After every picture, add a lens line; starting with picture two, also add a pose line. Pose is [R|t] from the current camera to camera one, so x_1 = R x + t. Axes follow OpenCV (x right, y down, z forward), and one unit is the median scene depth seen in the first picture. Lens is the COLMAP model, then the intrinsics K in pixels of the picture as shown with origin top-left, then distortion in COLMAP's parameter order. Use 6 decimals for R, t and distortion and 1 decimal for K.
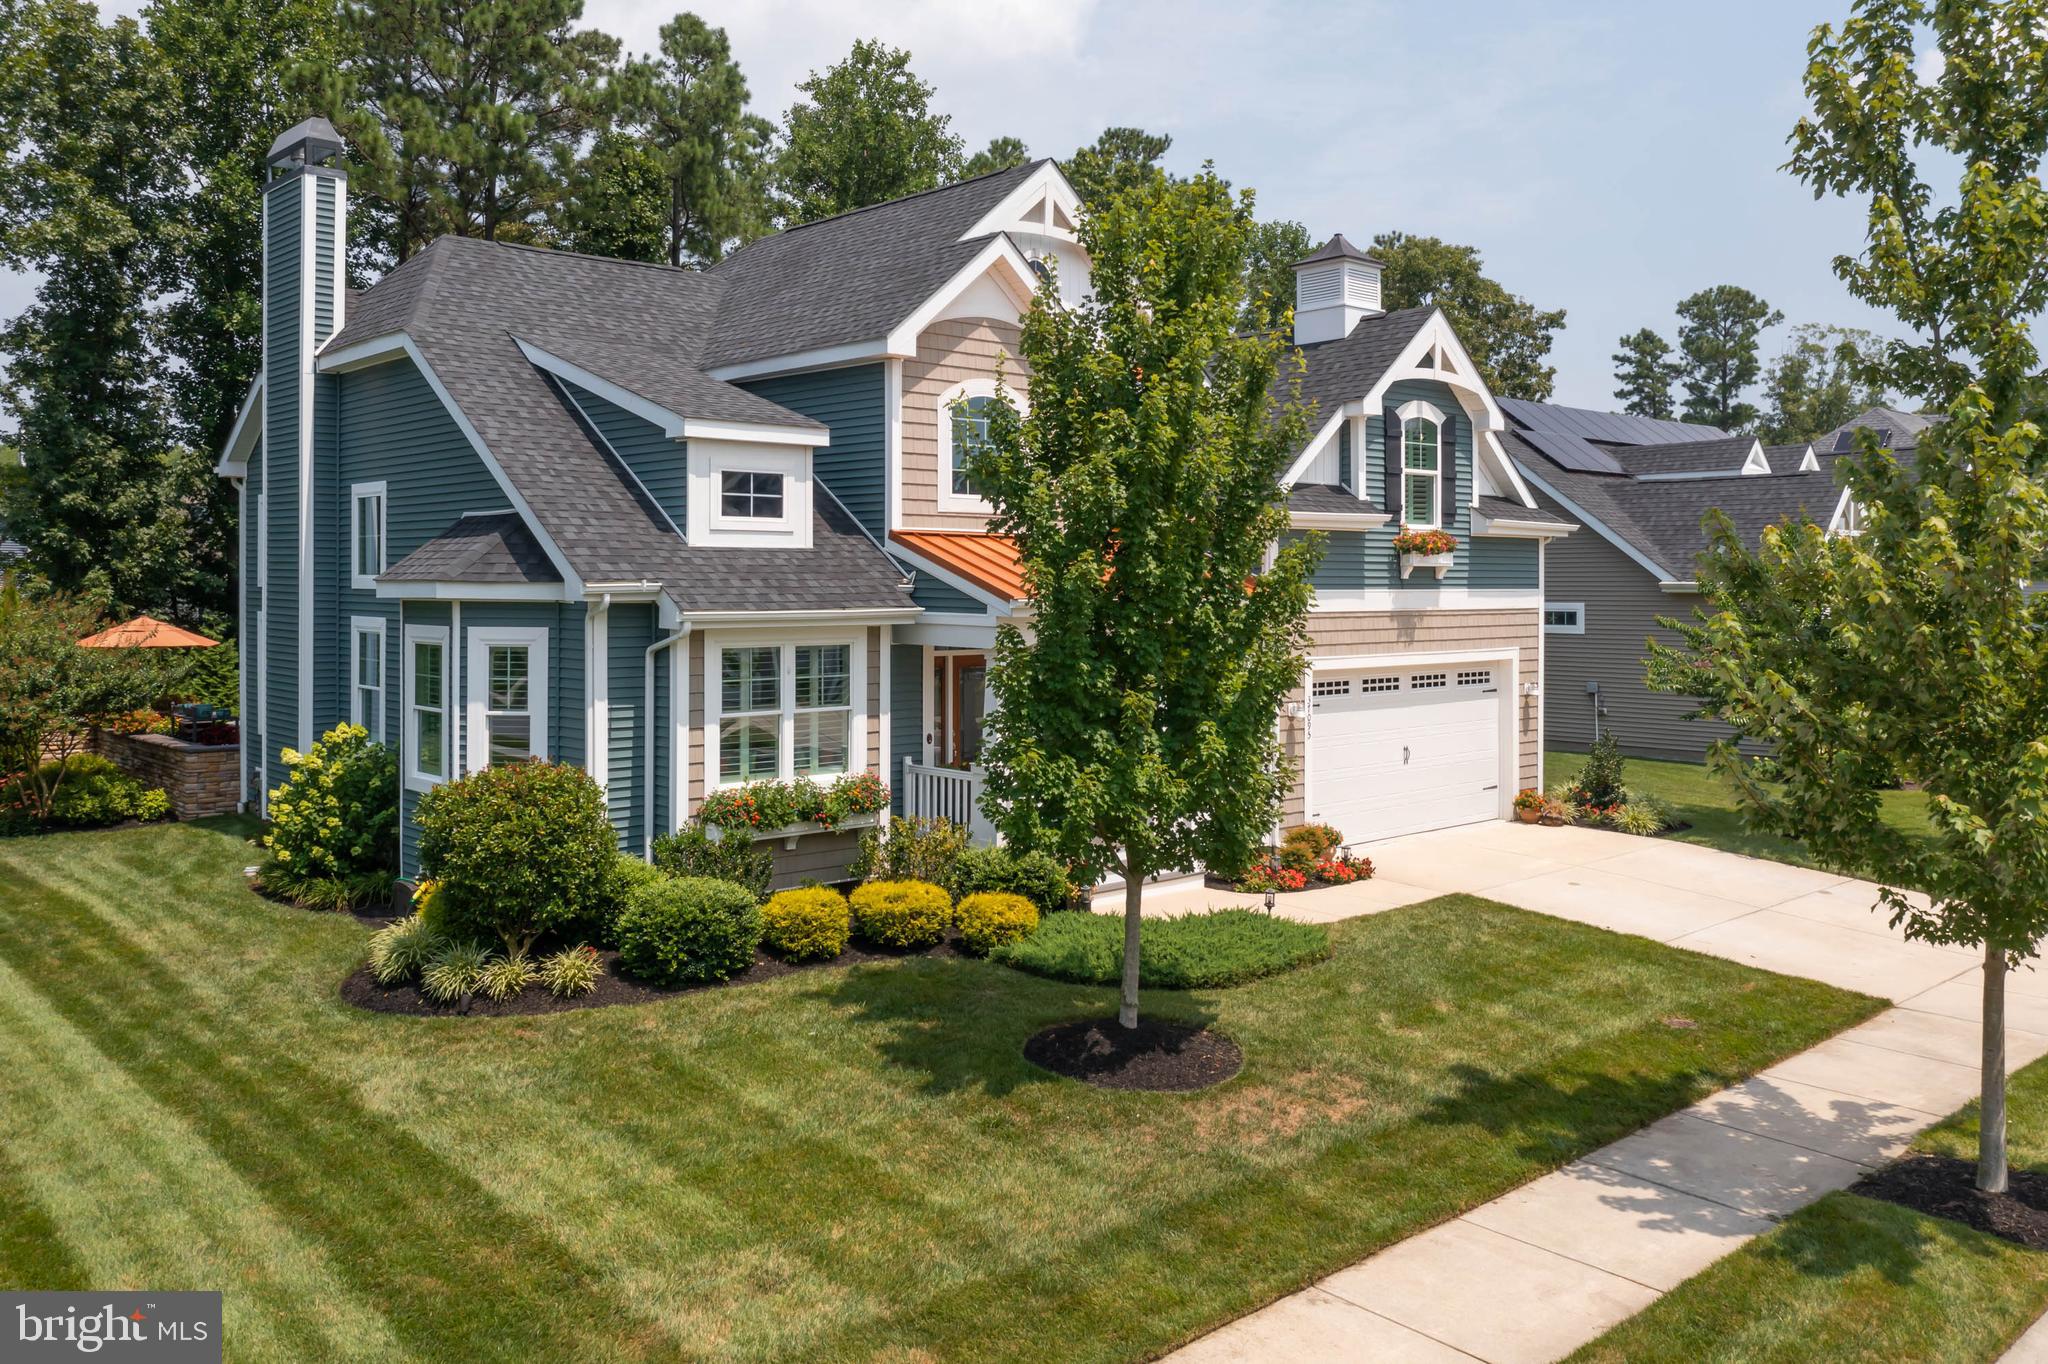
lens RADIAL K [[1603.4, 0, 1022.9], [0, 1603.4, 577.2], [0, 0, 1]] dist [-0.003282, -0.004302]
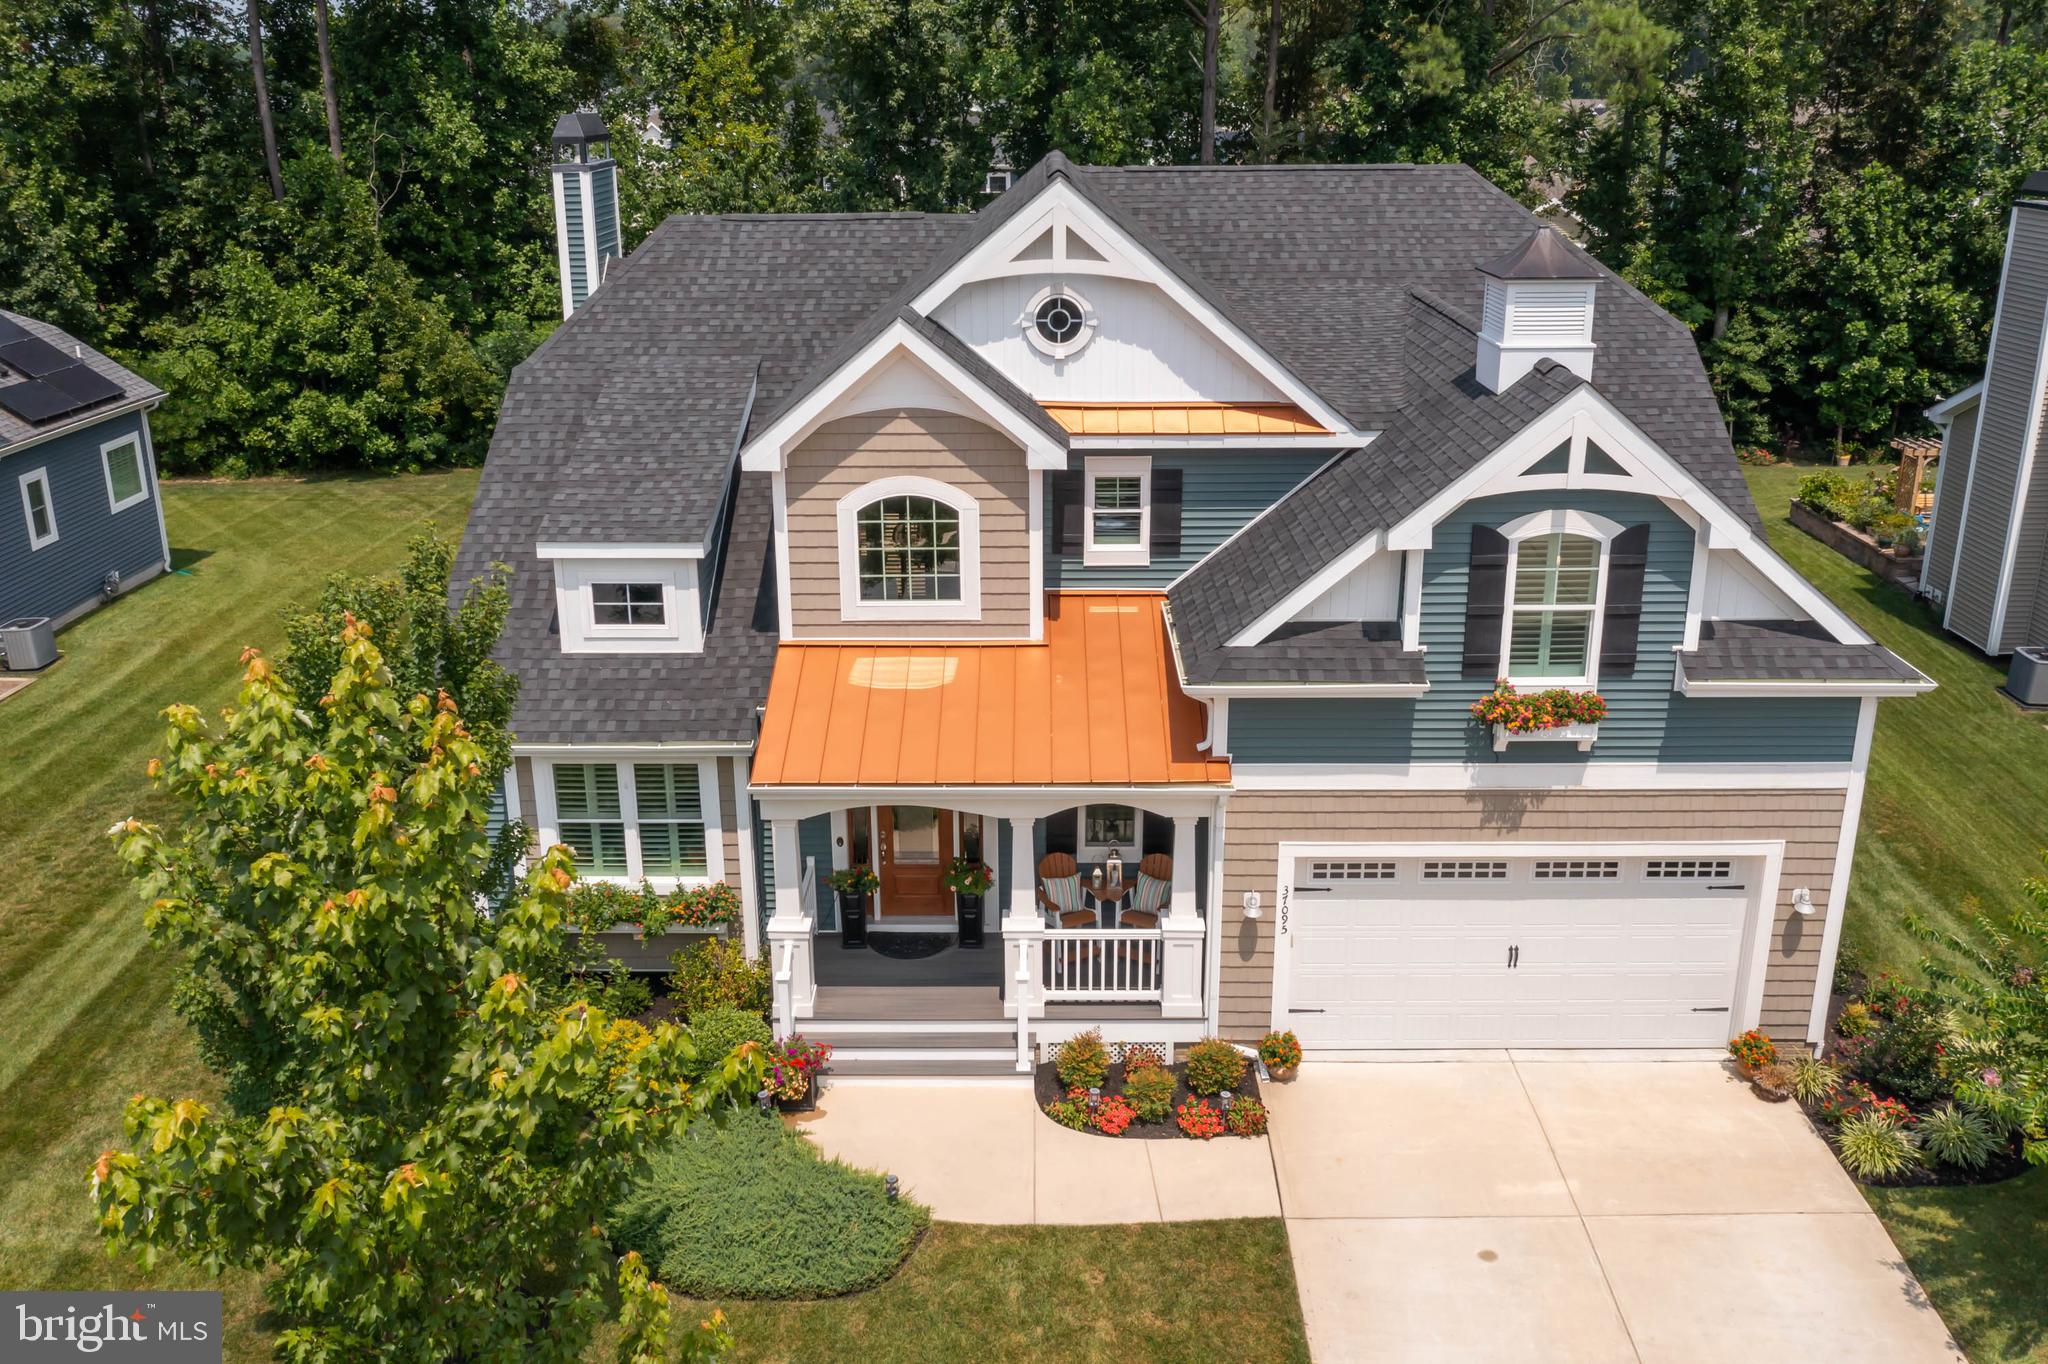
lens RADIAL K [[1603.4, 0, 1022.9], [0, 1603.4, 577.2], [0, 0, 1]] dist [-0.003282, -0.004302]
pose [[0.737135, 0.193025, -0.647590, 0.584265], [0.007669, 0.955883, 0.293646, -0.316563], [0.675701, -0.221423, 0.703135, 0.392928]]
